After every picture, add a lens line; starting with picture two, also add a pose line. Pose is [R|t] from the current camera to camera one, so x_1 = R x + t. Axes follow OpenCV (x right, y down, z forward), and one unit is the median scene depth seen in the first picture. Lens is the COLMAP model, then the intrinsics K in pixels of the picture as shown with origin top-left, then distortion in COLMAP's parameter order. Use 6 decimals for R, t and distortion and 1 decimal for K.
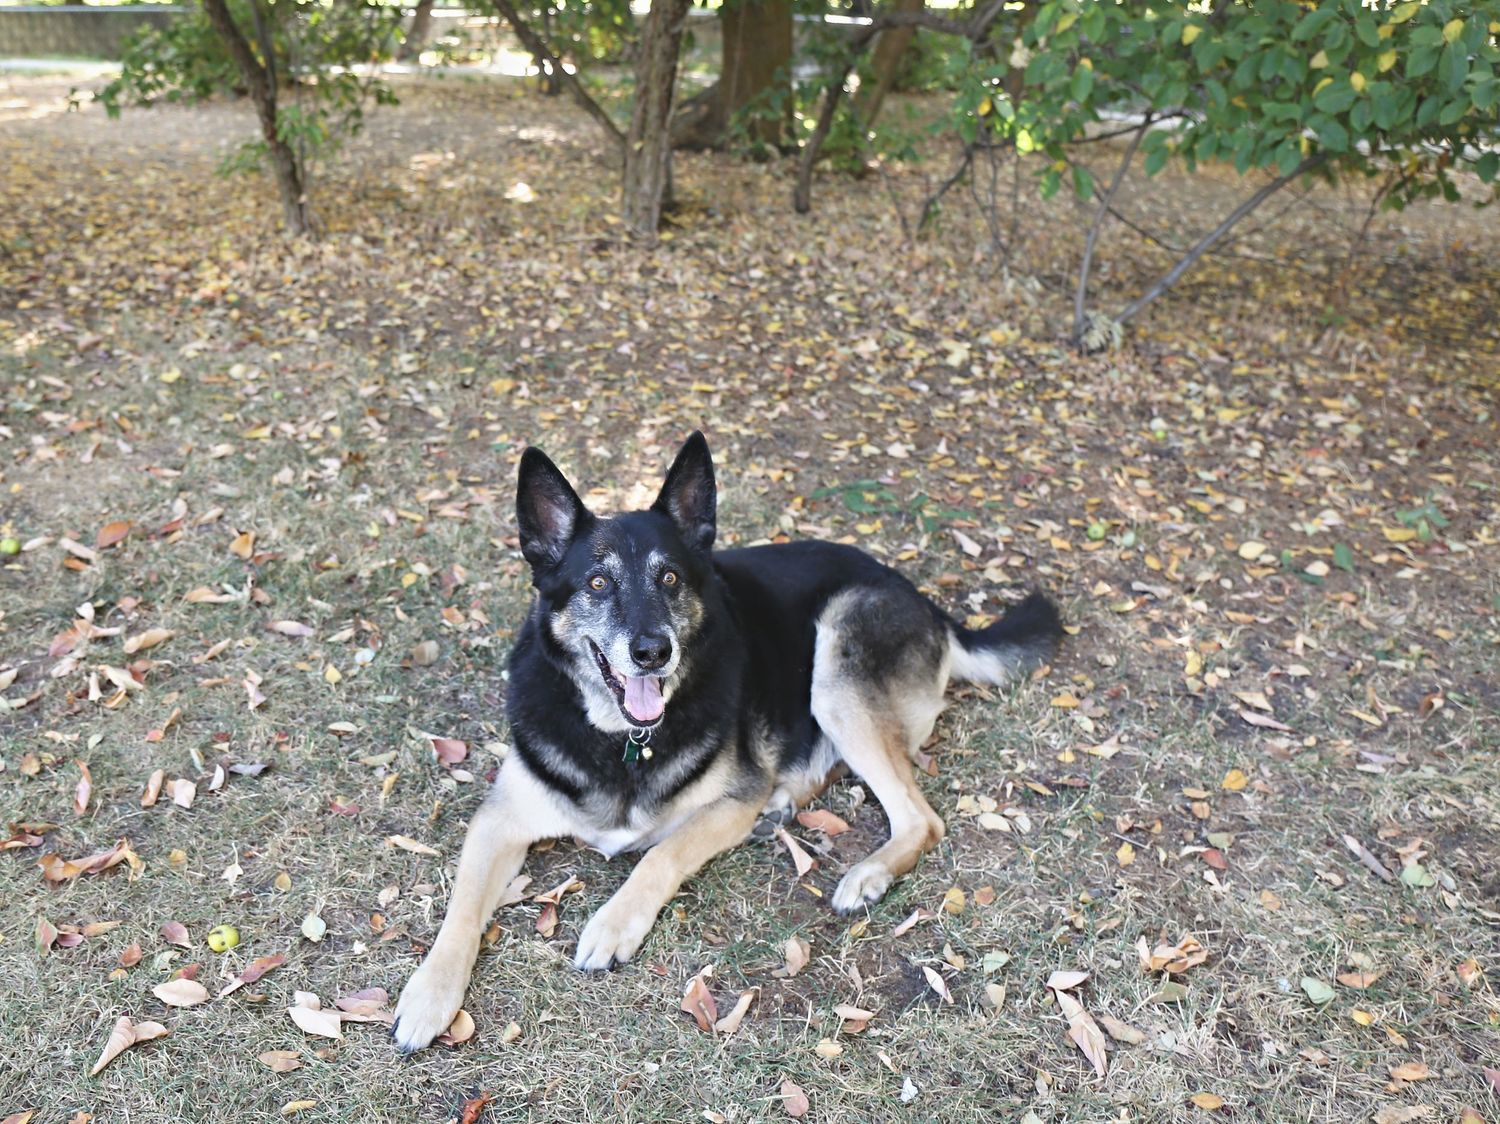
lens RADIAL K [[1007.7, 0, 750.0], [0, 1007.7, 562.0], [0, 0, 1]] dist [-0.000177, 0.000007]
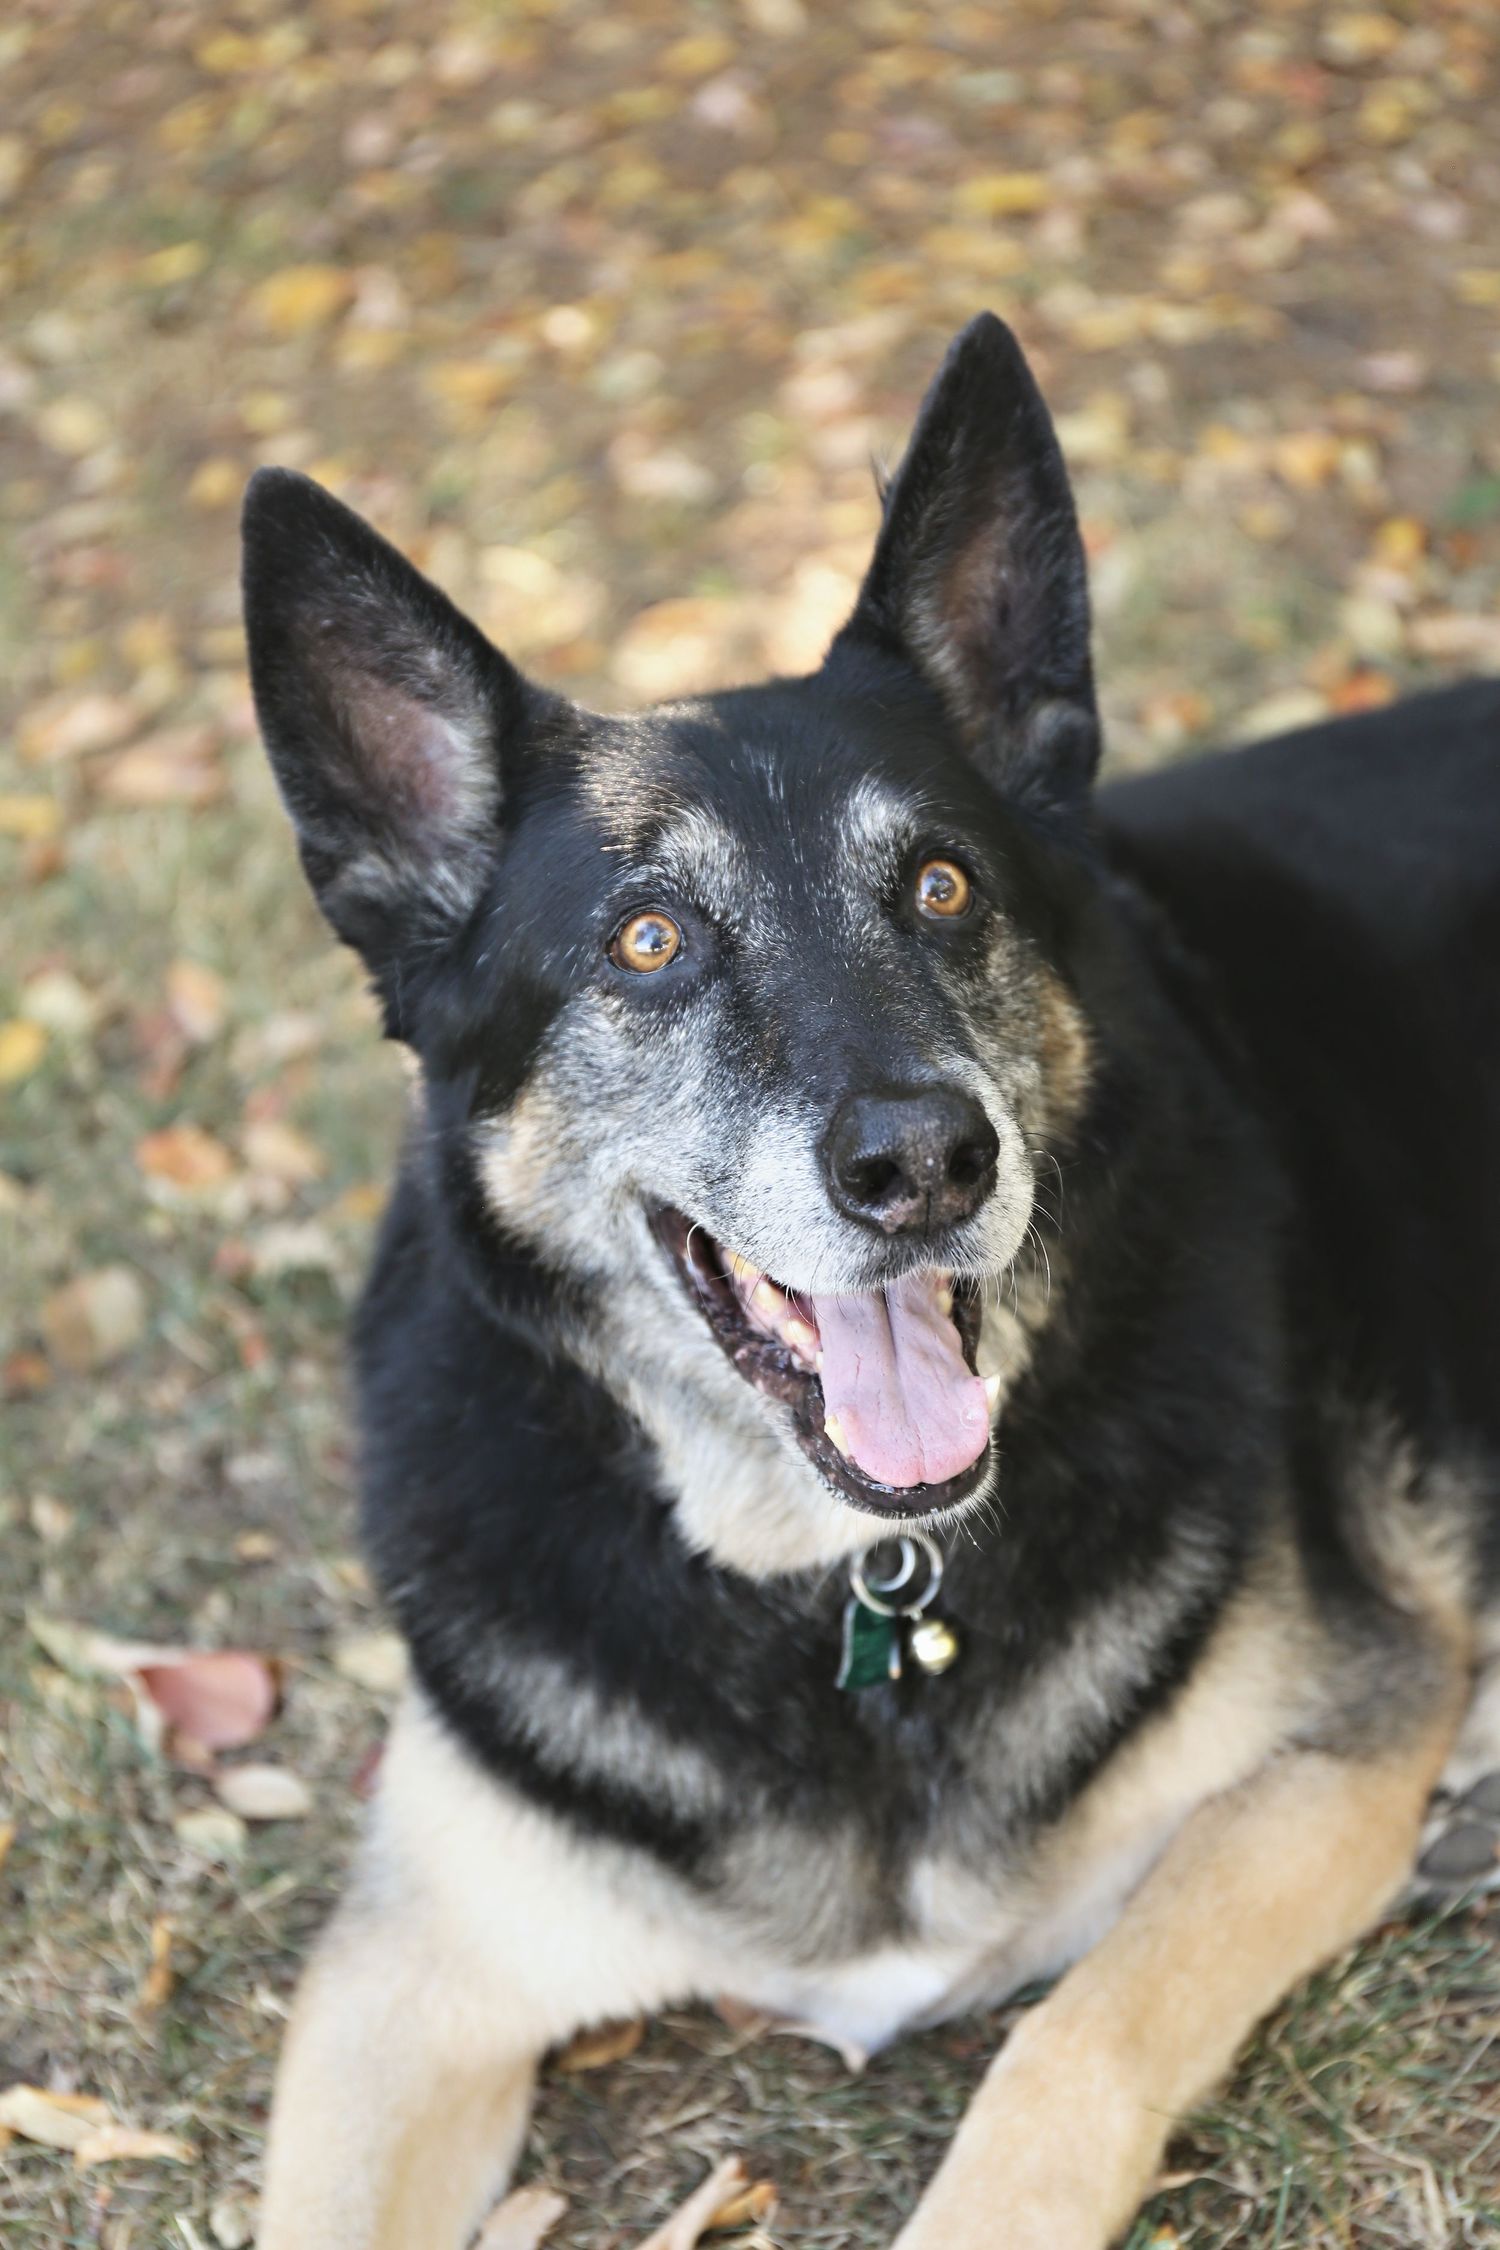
lens RADIAL K [[6729.0, 0, 750.0], [0, 6729.0, 1125.0], [0, 0, 1]] dist [0.634121, -0.480266]
pose [[0.987110, -0.150605, -0.054154, -0.043552], [0.152049, 0.988092, 0.023580, 0.021914], [0.049957, -0.031510, 0.998254, -0.728261]]
